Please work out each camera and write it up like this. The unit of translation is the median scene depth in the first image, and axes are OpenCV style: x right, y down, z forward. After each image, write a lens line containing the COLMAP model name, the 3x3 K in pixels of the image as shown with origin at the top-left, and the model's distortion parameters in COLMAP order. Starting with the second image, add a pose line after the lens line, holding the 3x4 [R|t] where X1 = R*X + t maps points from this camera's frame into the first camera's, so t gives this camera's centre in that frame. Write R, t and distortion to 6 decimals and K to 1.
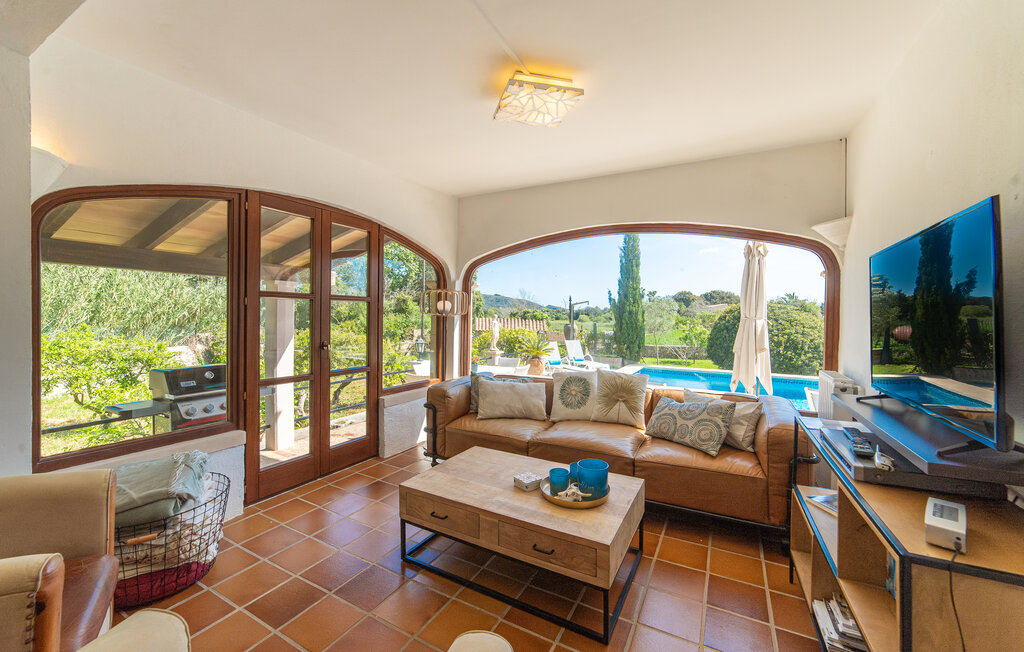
lens RADIAL K [[394.8, 0, 512.0], [0, 394.8, 326.0], [0, 0, 1]] dist [-0.000069, -0.000003]
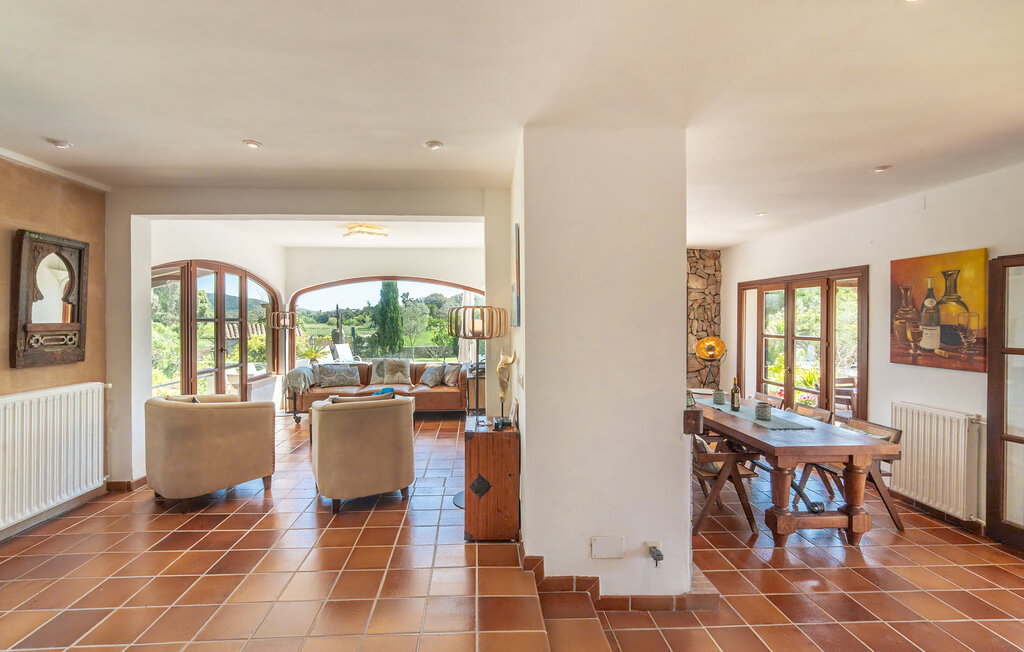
lens RADIAL K [[456.8, 0, 496.2], [0, 456.8, 323.4], [0, 0, 1]] dist [0.000507, 0.000071]
pose [[0.858102, -0.016965, 0.513198, -0.481986], [0.021720, 0.999759, -0.003269, -0.030487], [-0.513019, 0.013952, 0.858264, -1.196599]]
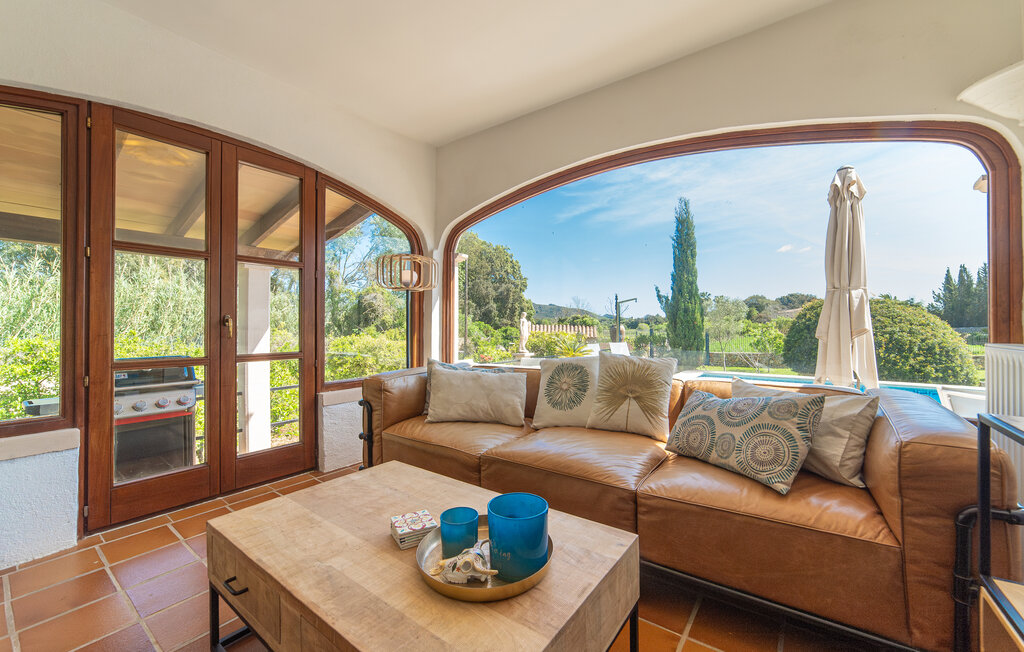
lens RADIAL K [[398.0, 0, 515.5], [0, 398.0, 325.7], [0, 0, 1]] dist [-0.002708, 0.000083]
pose [[0.990553, -0.015205, -0.136288, 0.180474], [0.010905, 0.999421, -0.032241, 0.091294], [0.136699, 0.030450, 0.990145, 0.323312]]
